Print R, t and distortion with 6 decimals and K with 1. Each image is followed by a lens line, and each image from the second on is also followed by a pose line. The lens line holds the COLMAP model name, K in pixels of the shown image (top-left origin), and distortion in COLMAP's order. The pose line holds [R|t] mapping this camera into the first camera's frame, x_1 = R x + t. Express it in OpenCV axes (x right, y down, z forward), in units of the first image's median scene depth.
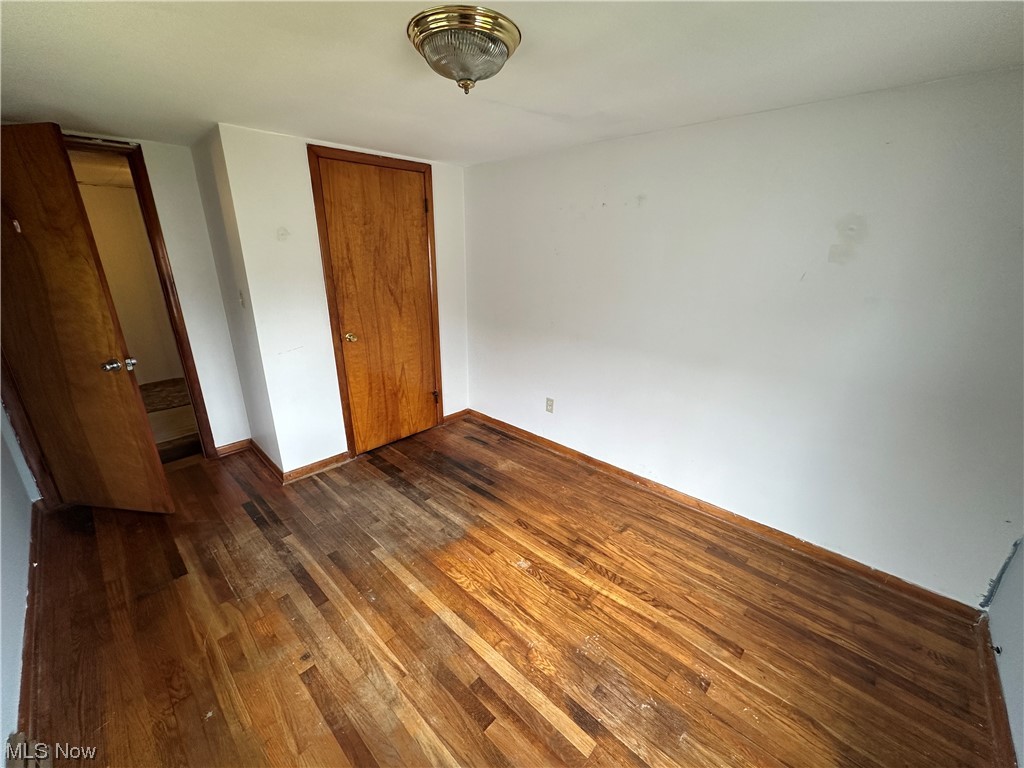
lens RADIAL K [[407.8, 0, 511.2], [0, 407.8, 383.3], [0, 0, 1]] dist [-0.004232, 0.000738]
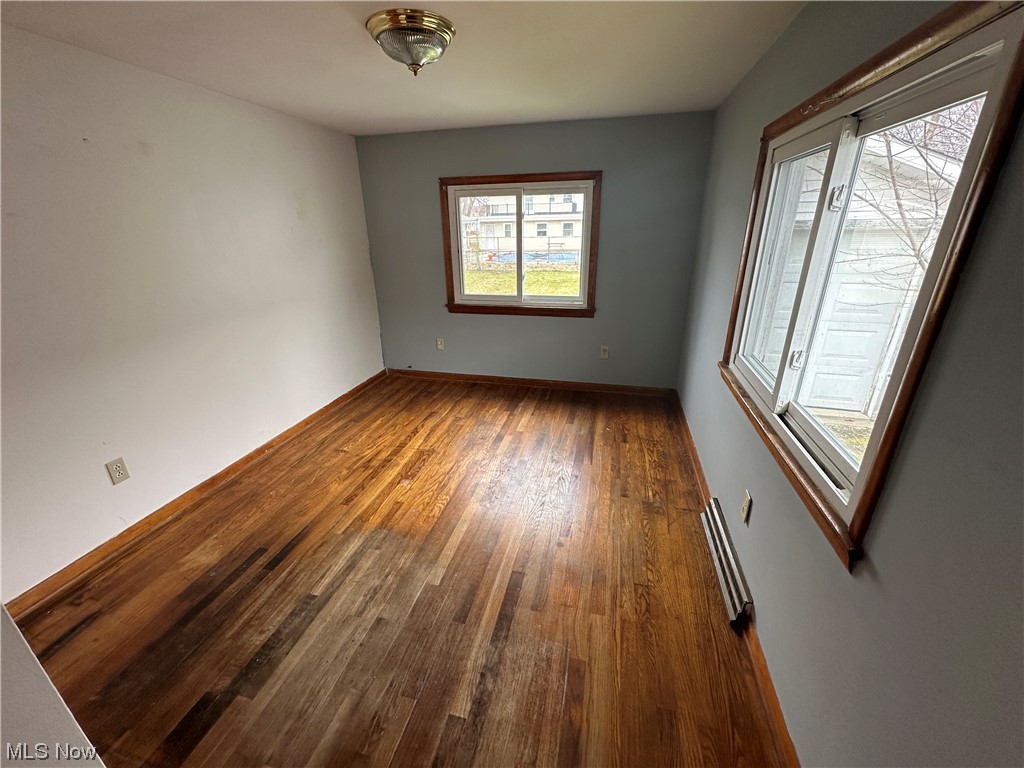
lens RADIAL K [[407.8, 0, 511.2], [0, 407.8, 383.3], [0, 0, 1]] dist [-0.004232, 0.000738]
pose [[-0.486836, -0.319190, 0.813086, -0.923118], [0.285106, 0.821798, 0.493318, -0.265920], [-0.825654, 0.471980, -0.309078, 0.922487]]
